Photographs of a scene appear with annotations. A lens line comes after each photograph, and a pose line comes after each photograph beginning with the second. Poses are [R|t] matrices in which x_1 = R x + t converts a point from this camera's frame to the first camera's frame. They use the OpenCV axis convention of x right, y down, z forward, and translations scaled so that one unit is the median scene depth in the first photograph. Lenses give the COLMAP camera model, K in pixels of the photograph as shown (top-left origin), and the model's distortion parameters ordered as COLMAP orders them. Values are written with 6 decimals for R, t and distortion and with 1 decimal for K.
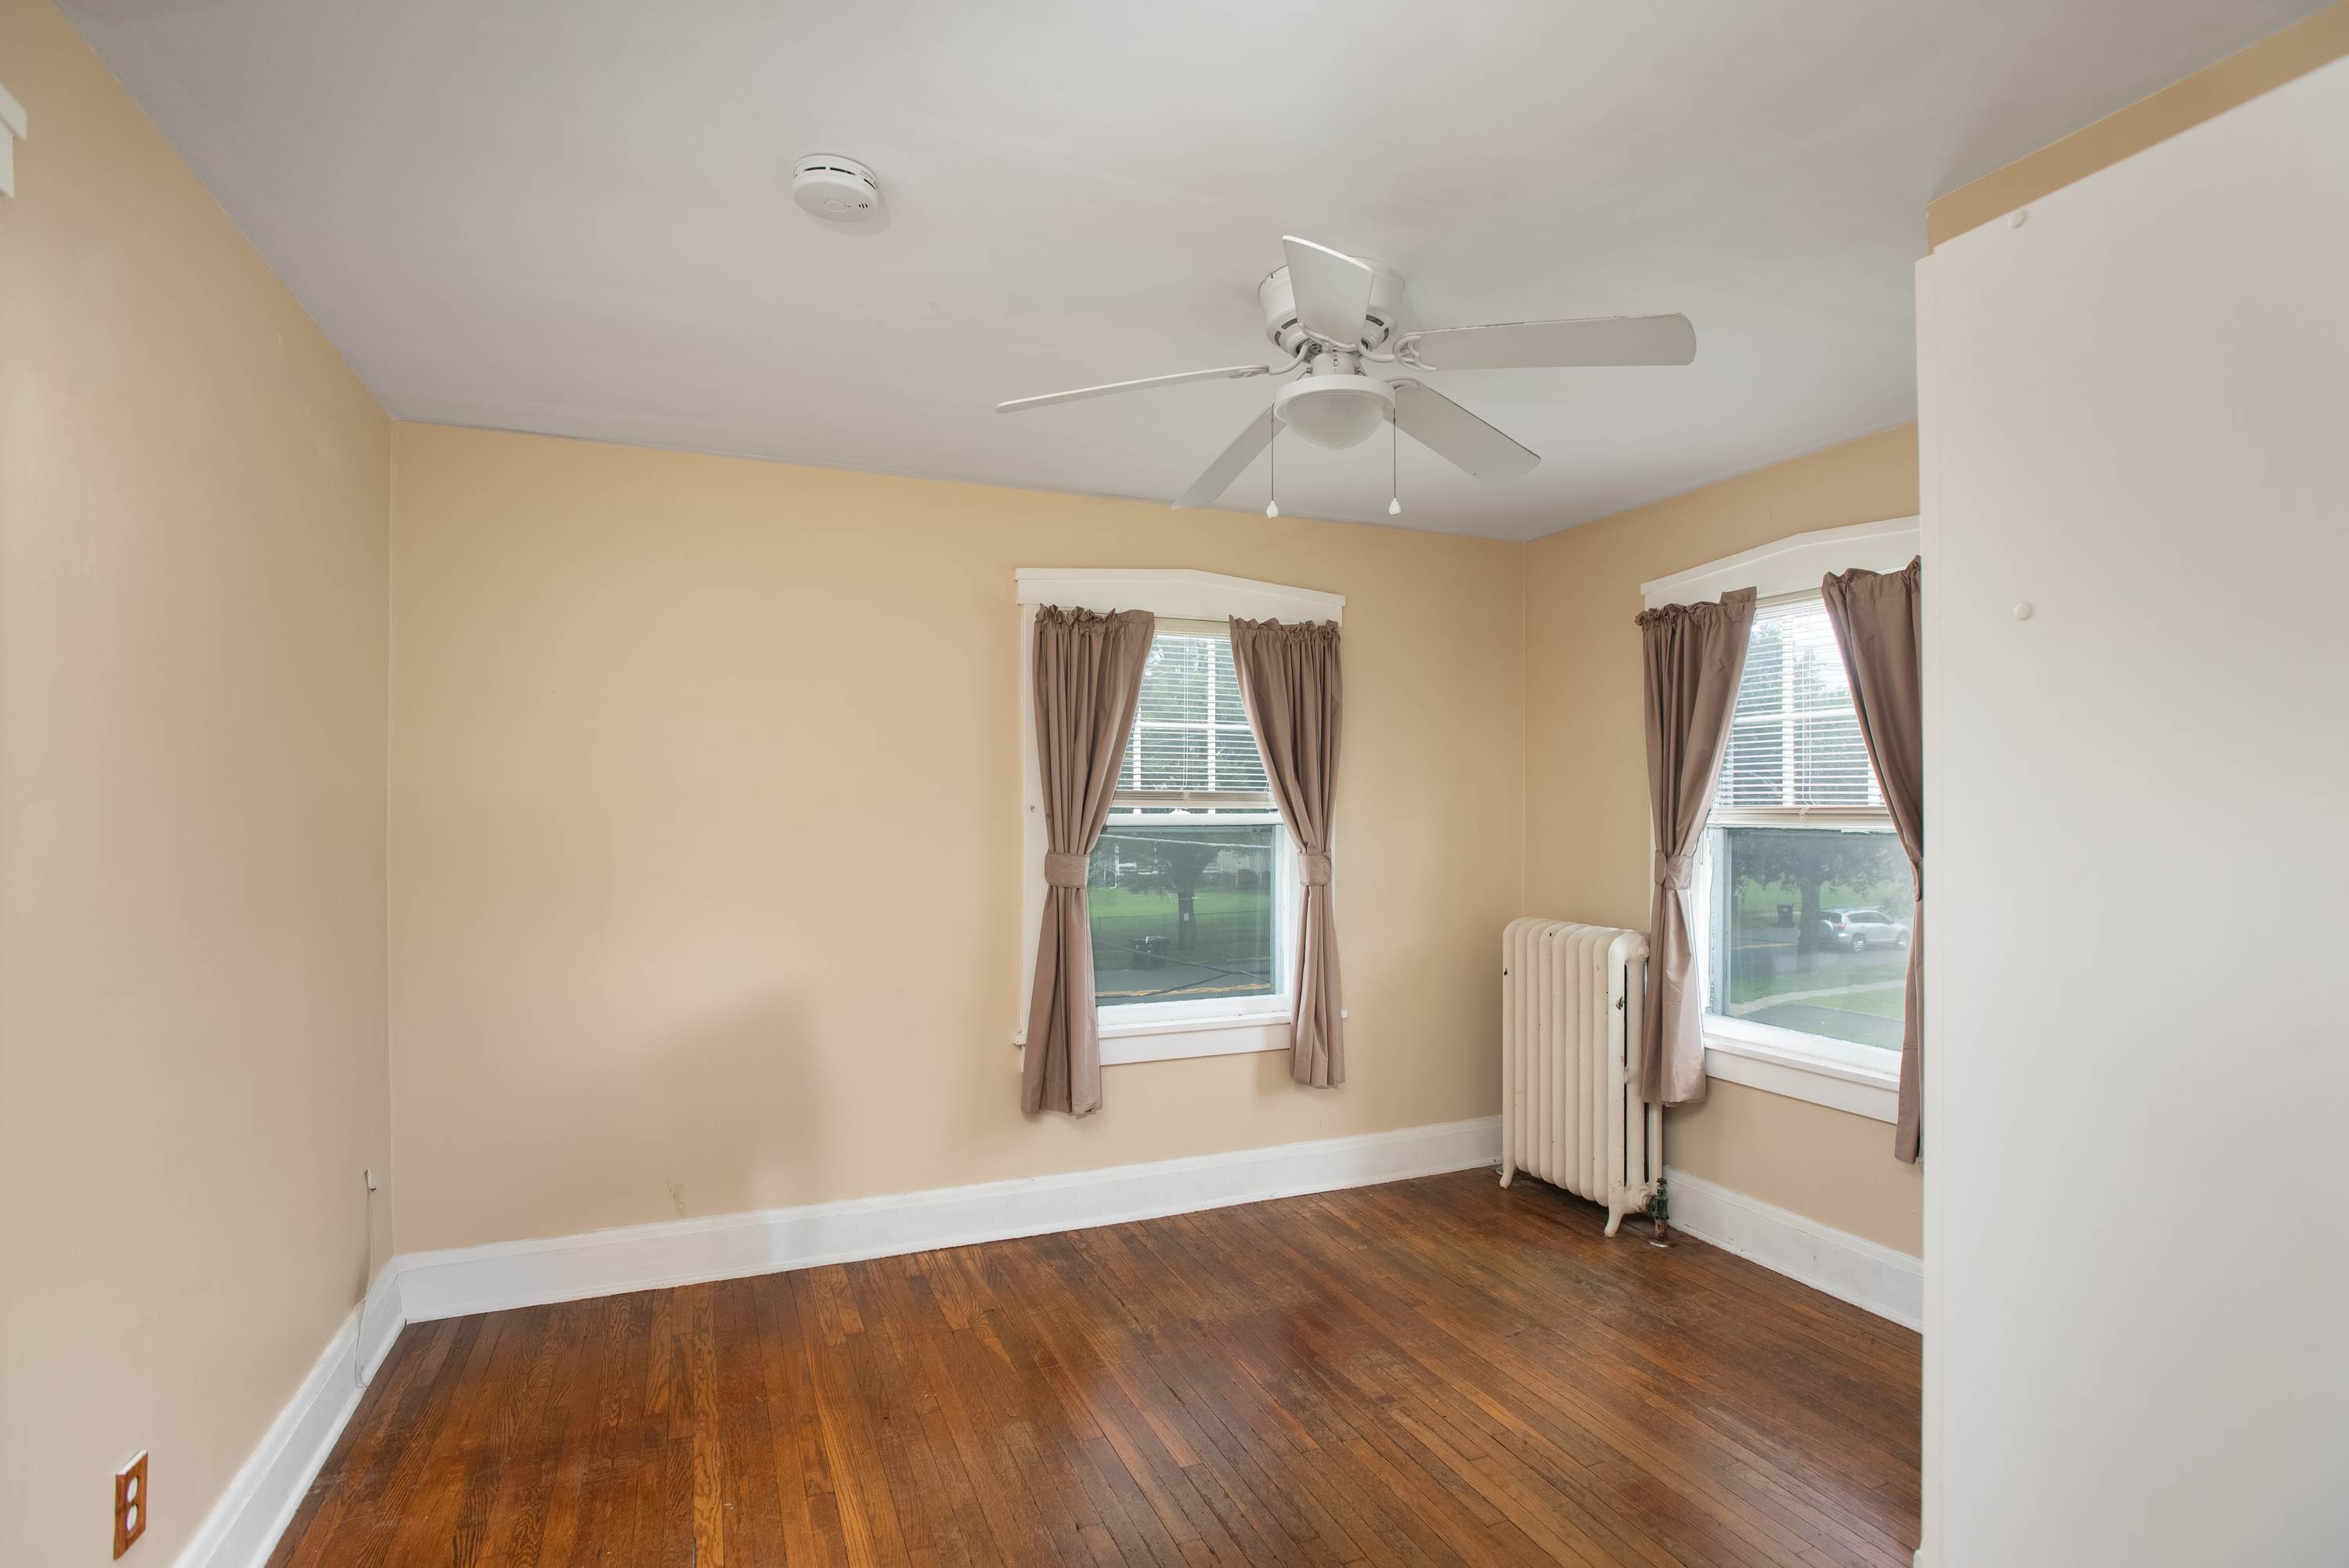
lens RADIAL K [[1148.7, 0, 1175.1], [0, 1148.7, 794.0], [0, 0, 1]] dist [-0.038564, 0.015806]
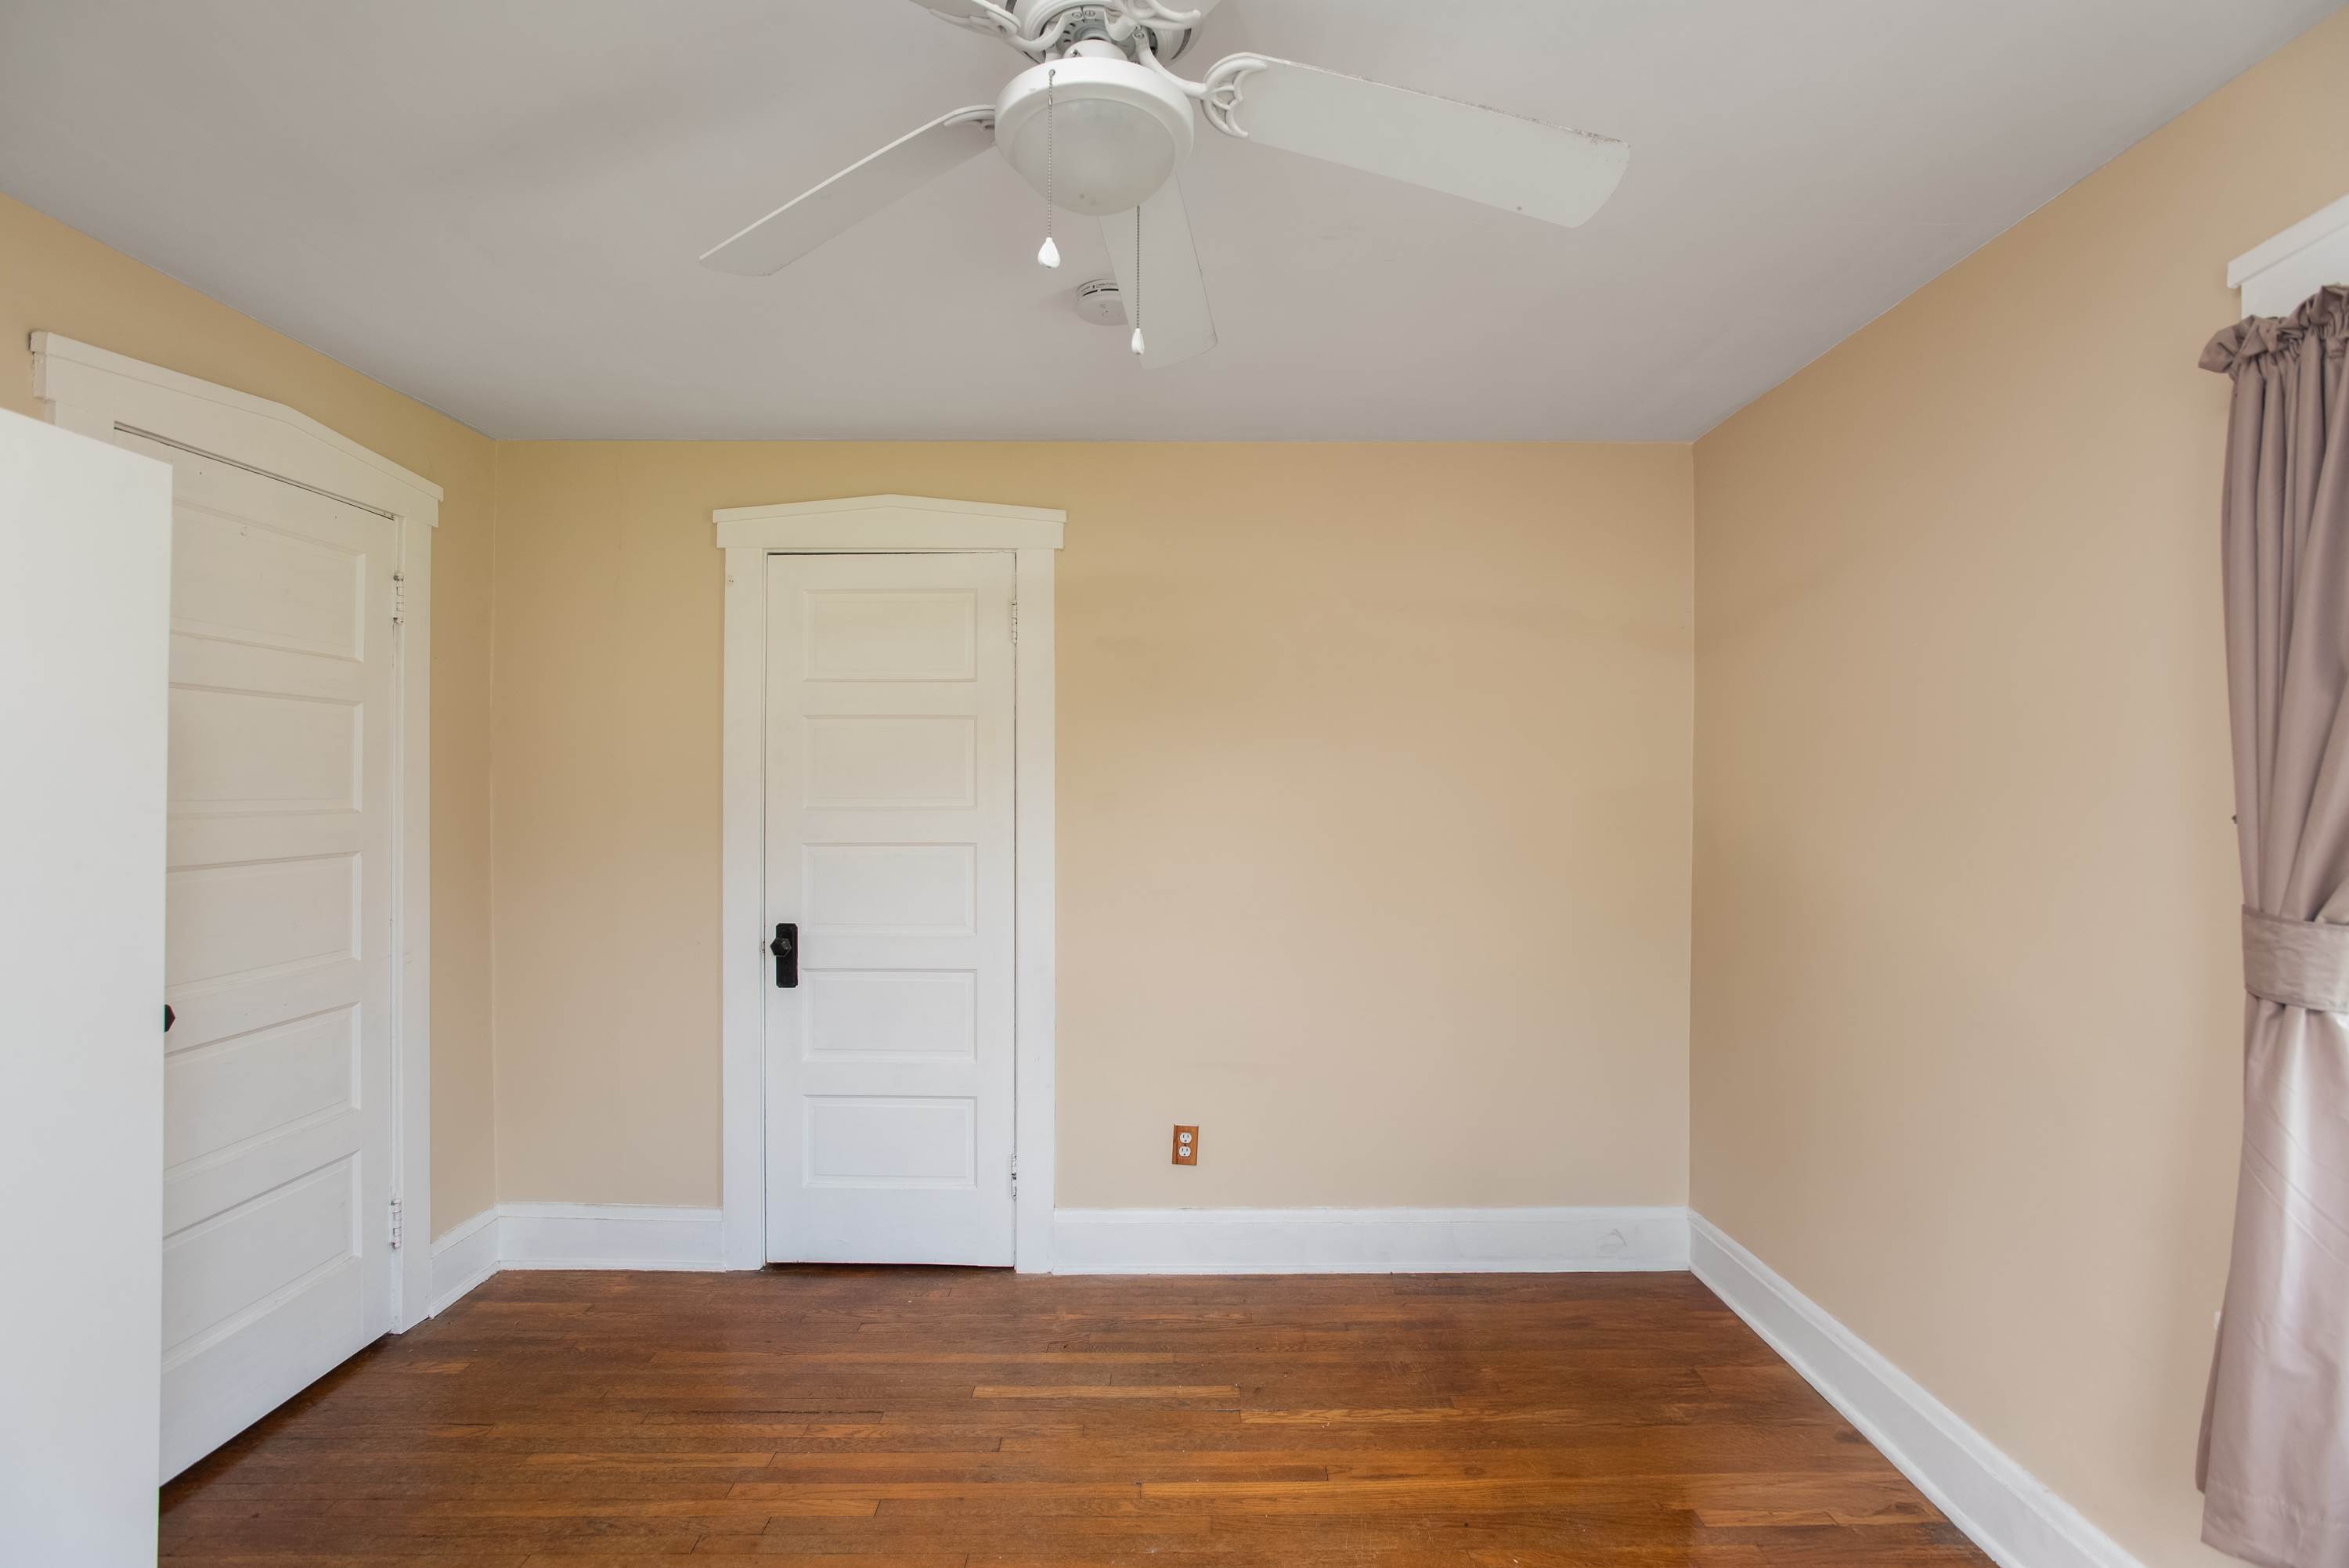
lens RADIAL K [[1148.7, 0, 1176.0], [0, 1148.7, 786.9], [0, 0, 1]] dist [-0.038564, 0.015806]
pose [[-0.387331, 0.000441, -0.921941, 0.689641], [0.006466, 0.999977, -0.002238, 0.001291], [0.921918, -0.006828, -0.387325, 1.287832]]
